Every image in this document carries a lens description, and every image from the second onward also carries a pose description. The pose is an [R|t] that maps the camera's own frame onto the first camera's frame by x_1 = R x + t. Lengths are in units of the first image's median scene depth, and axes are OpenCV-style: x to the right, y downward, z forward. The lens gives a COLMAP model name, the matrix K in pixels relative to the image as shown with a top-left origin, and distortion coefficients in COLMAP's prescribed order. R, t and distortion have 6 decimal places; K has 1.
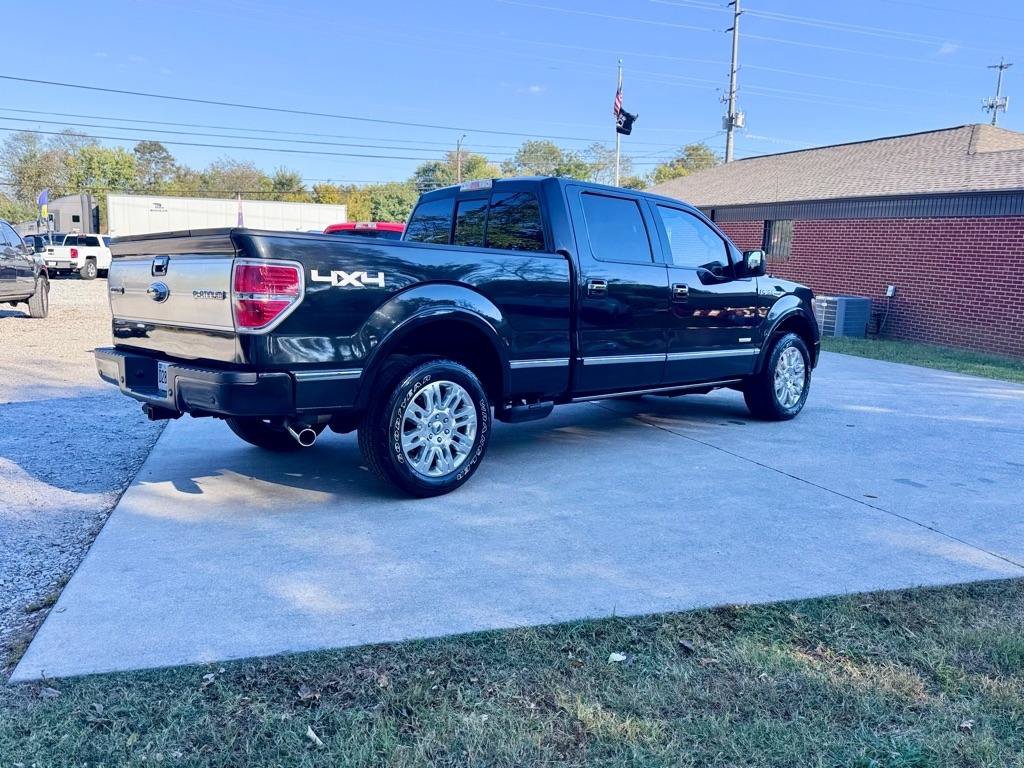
lens RADIAL K [[846.4, 0, 512.0], [0, 846.4, 384.0], [0, 0, 1]] dist [0.090370, -0.126754]
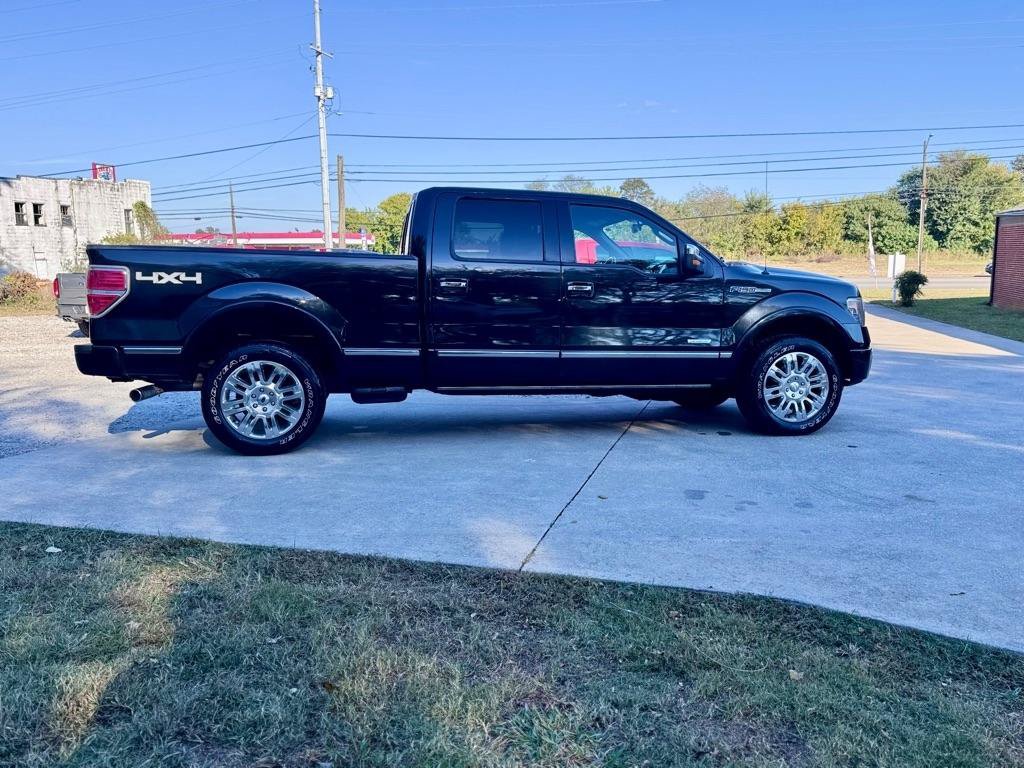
lens RADIAL K [[836.2, 0, 508.9], [0, 836.2, 391.7], [0, 0, 1]] dist [0.128879, -0.192563]
pose [[0.829830, 0.046101, -0.556108, 0.725601], [-0.055694, 0.998448, -0.000337, 0.017896], [0.555229, 0.031251, 0.831110, 0.141989]]
